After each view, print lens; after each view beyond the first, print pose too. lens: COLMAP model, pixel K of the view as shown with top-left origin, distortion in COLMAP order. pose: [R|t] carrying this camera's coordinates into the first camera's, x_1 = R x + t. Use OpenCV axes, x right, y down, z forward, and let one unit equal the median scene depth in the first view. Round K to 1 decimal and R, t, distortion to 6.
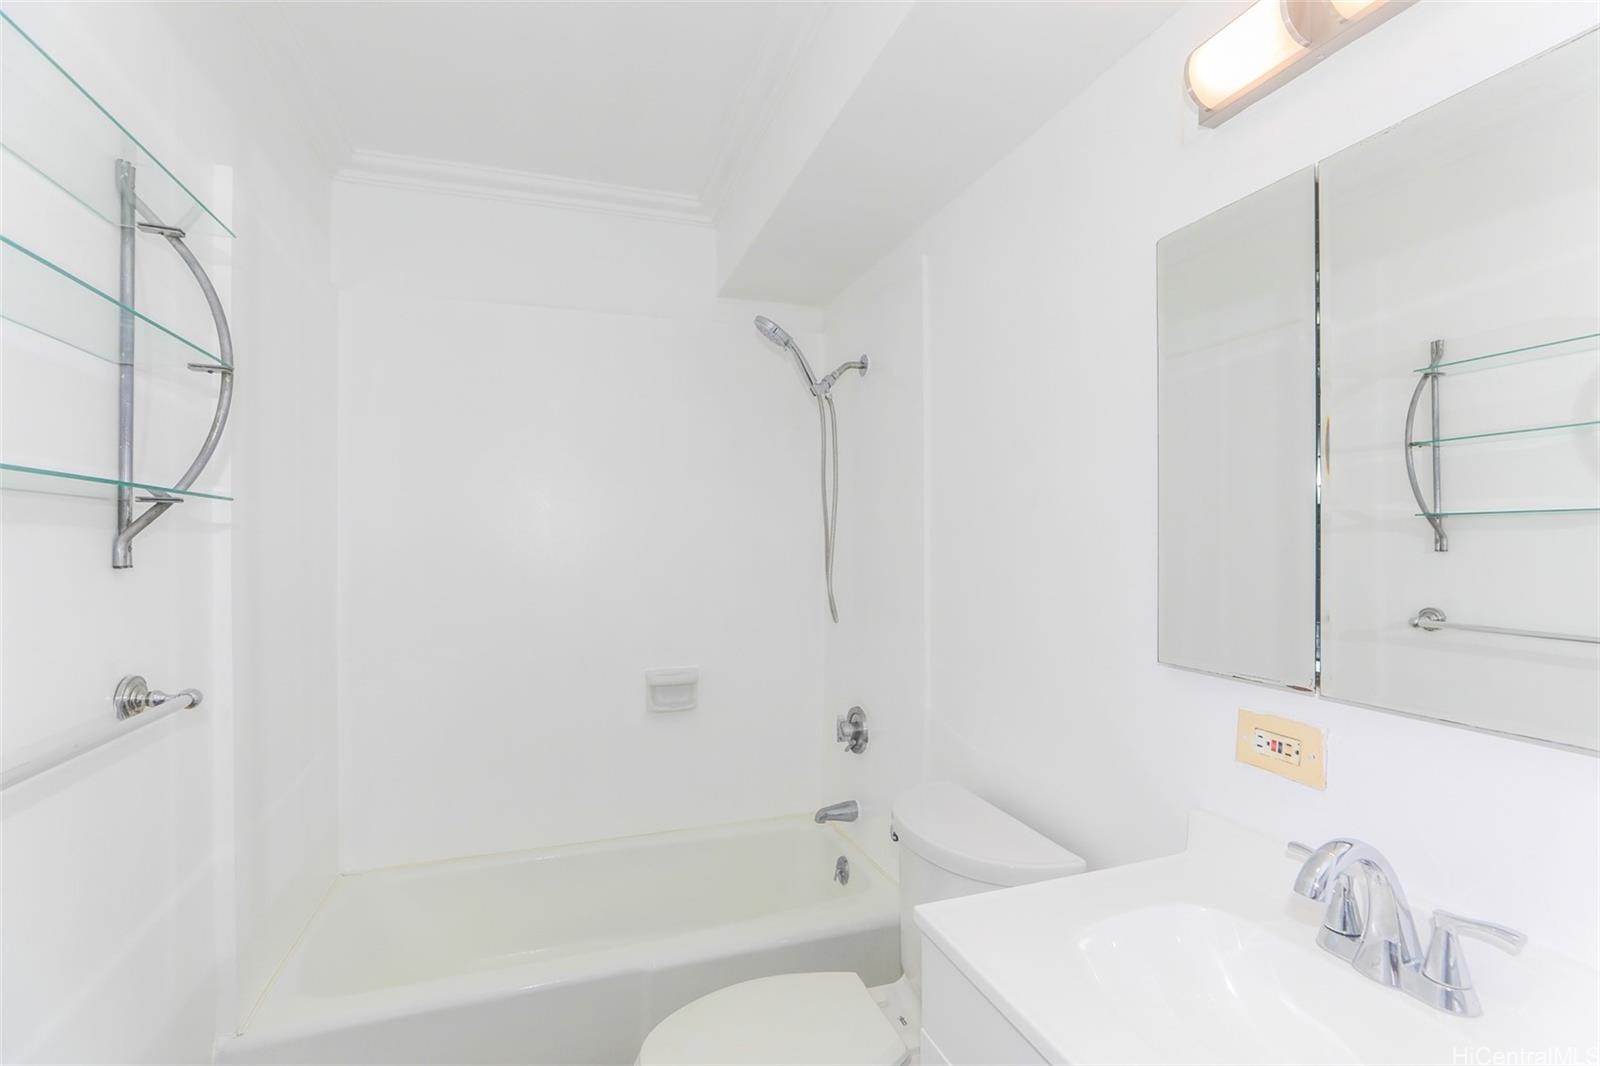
lens RADIAL K [[736.4, 0, 807.9], [0, 736.4, 542.8], [0, 0, 1]] dist [0.001027, 0.000299]
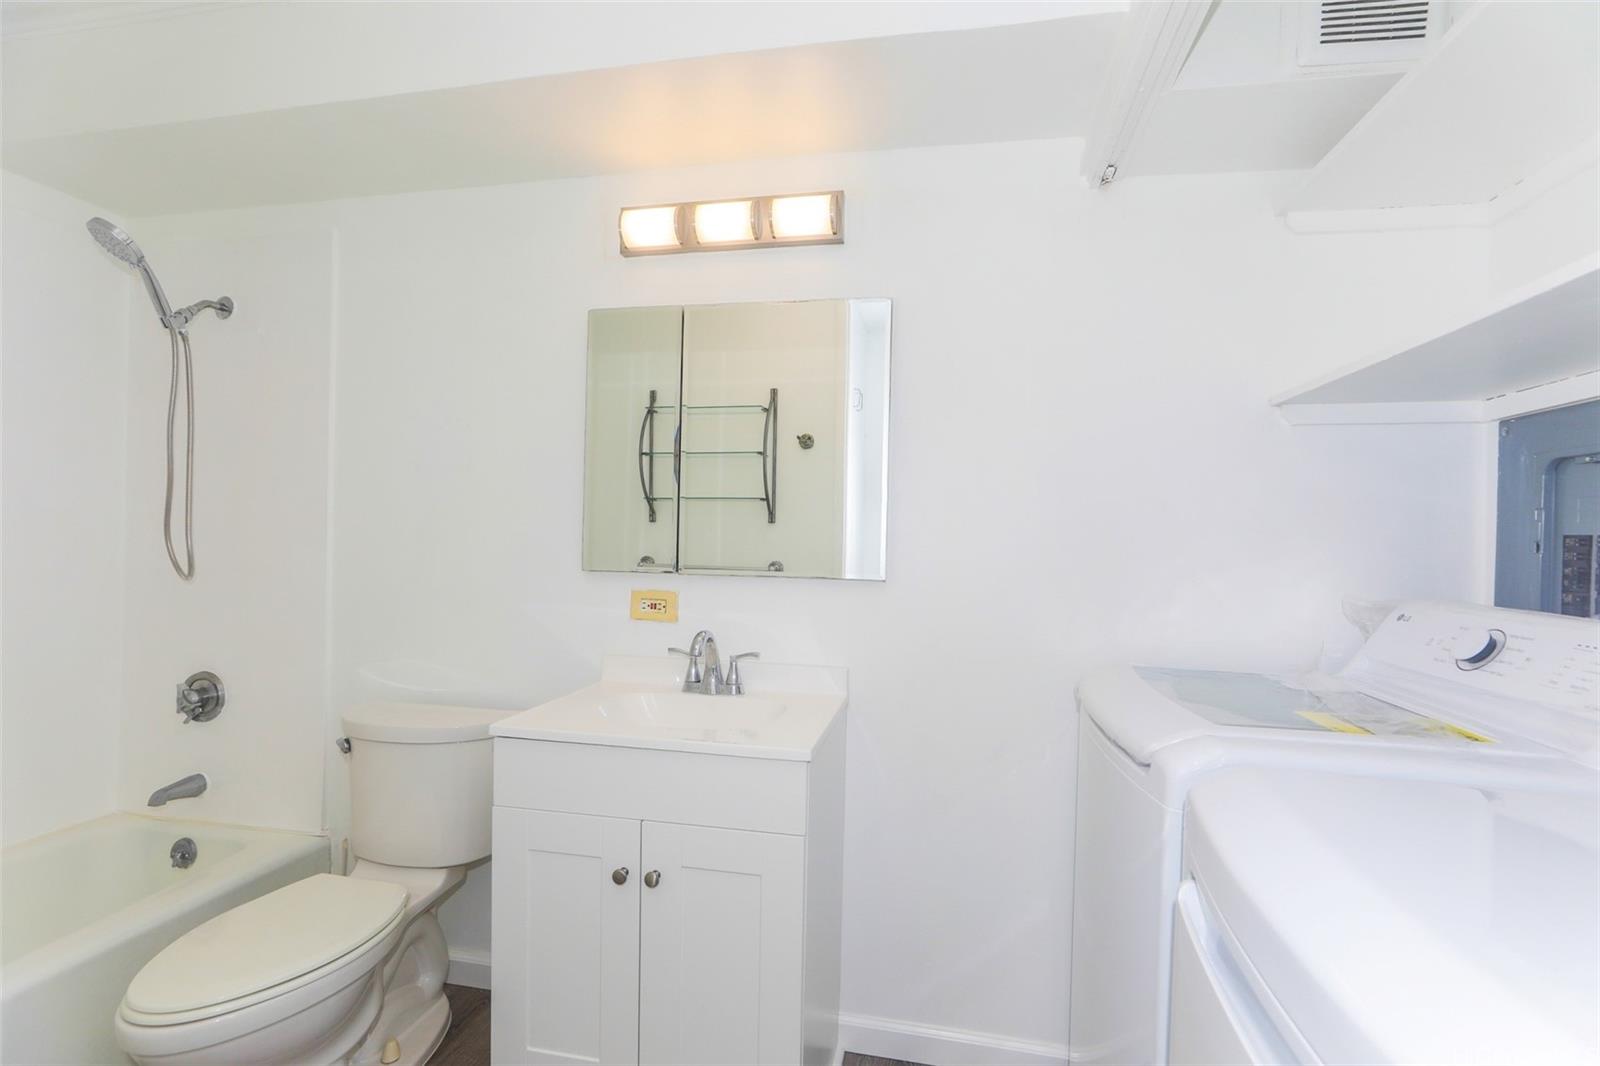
lens RADIAL K [[736.4, 0, 807.9], [0, 736.4, 542.8], [0, 0, 1]] dist [0.001027, 0.000299]
pose [[0.525692, 0.004802, 0.850661, -0.341758], [-0.014477, 0.999890, 0.003302, 0.048255], [-0.850552, -0.014051, 0.525704, -0.141419]]
